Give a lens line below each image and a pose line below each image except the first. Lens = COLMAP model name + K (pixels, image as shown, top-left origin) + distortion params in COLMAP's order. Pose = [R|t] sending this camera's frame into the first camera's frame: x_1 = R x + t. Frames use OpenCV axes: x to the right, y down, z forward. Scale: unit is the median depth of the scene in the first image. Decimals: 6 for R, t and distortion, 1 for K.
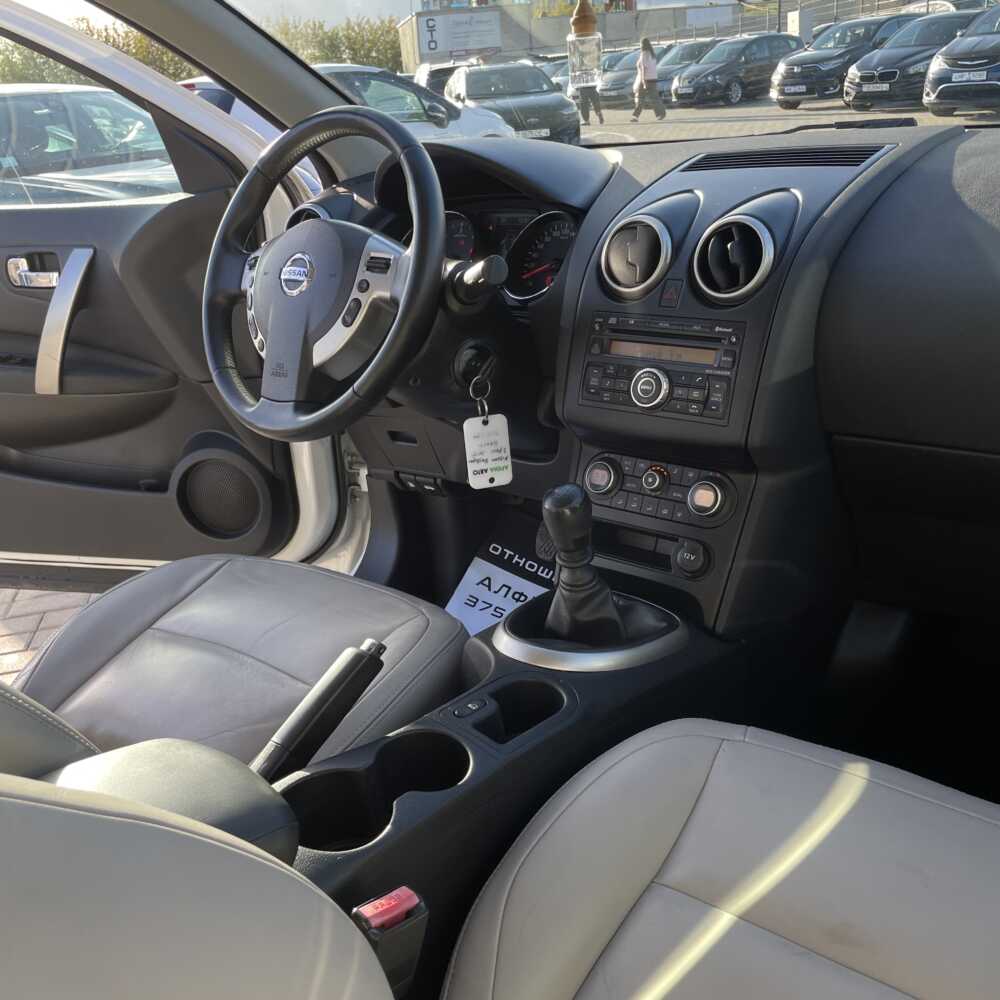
lens RADIAL K [[1014.6, 0, 500.0], [0, 1014.6, 500.0], [0, 0, 1]] dist [0.106907, -0.166259]
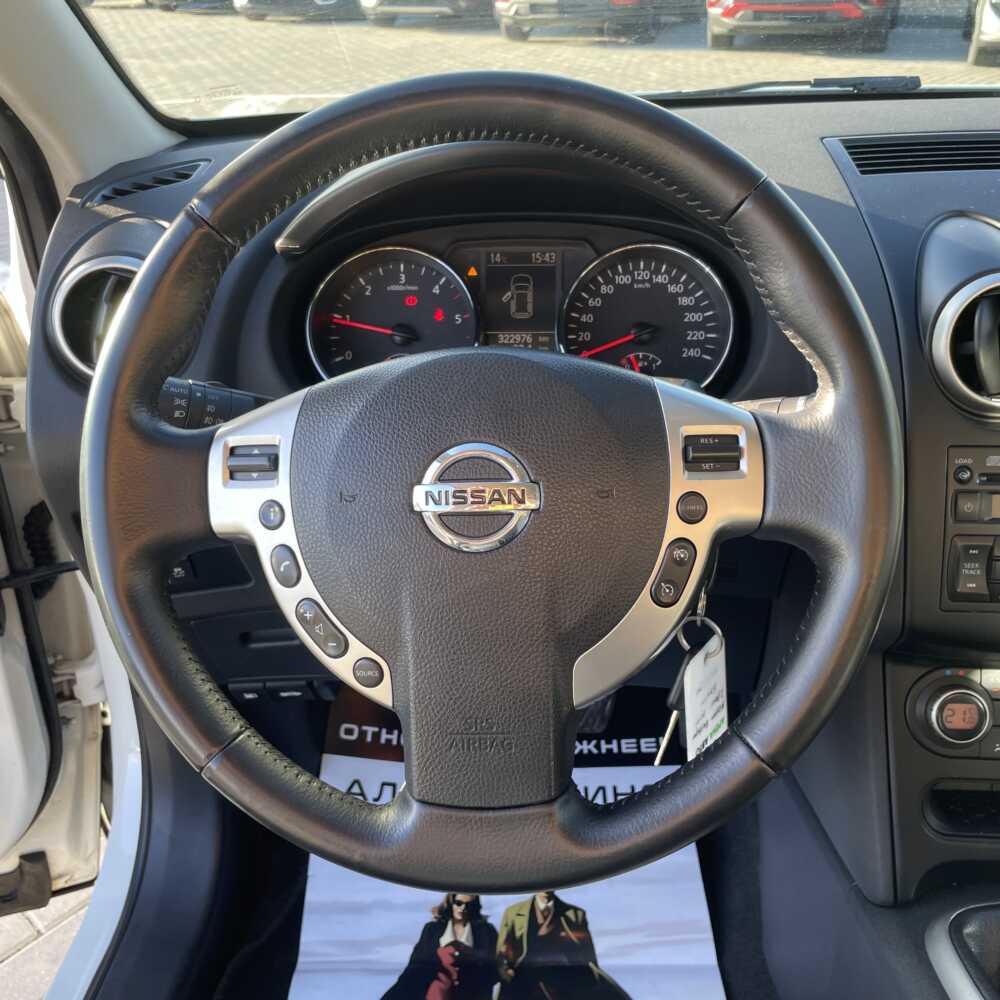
lens RADIAL K [[1020.2, 0, 498.5], [0, 1020.2, 481.0], [0, 0, 1]] dist [0.055427, -0.031155]
pose [[0.798520, -0.219302, 0.560600, -0.350319], [0.180410, 0.975656, 0.124692, -0.231689], [-0.574297, 0.001569, 0.818645, 0.557864]]
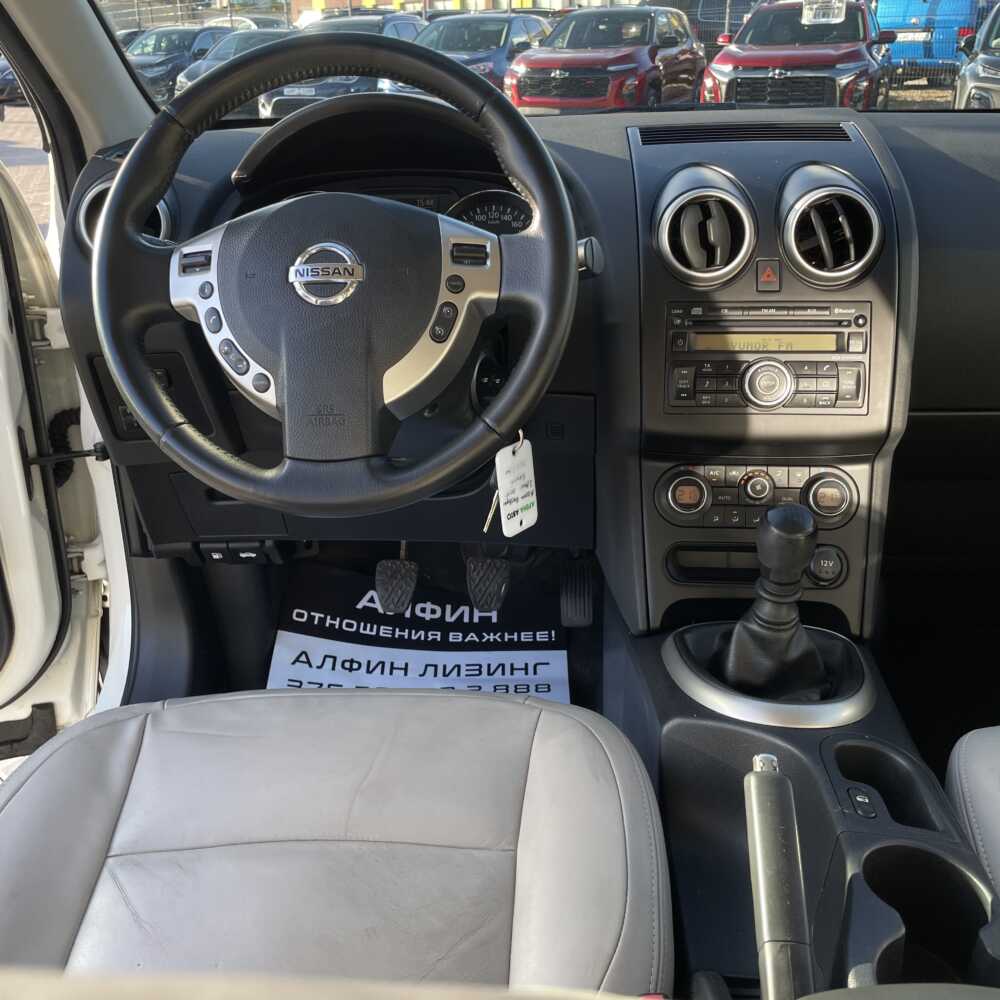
lens RADIAL K [[1014.6, 0, 500.0], [0, 1014.6, 500.0], [0, 0, 1]] dist [0.106907, -0.166259]
pose [[0.808558, -0.162304, 0.565589, -0.433109], [0.167134, 0.984964, 0.043718, -0.068921], [-0.564181, 0.059180, 0.823528, 0.320020]]
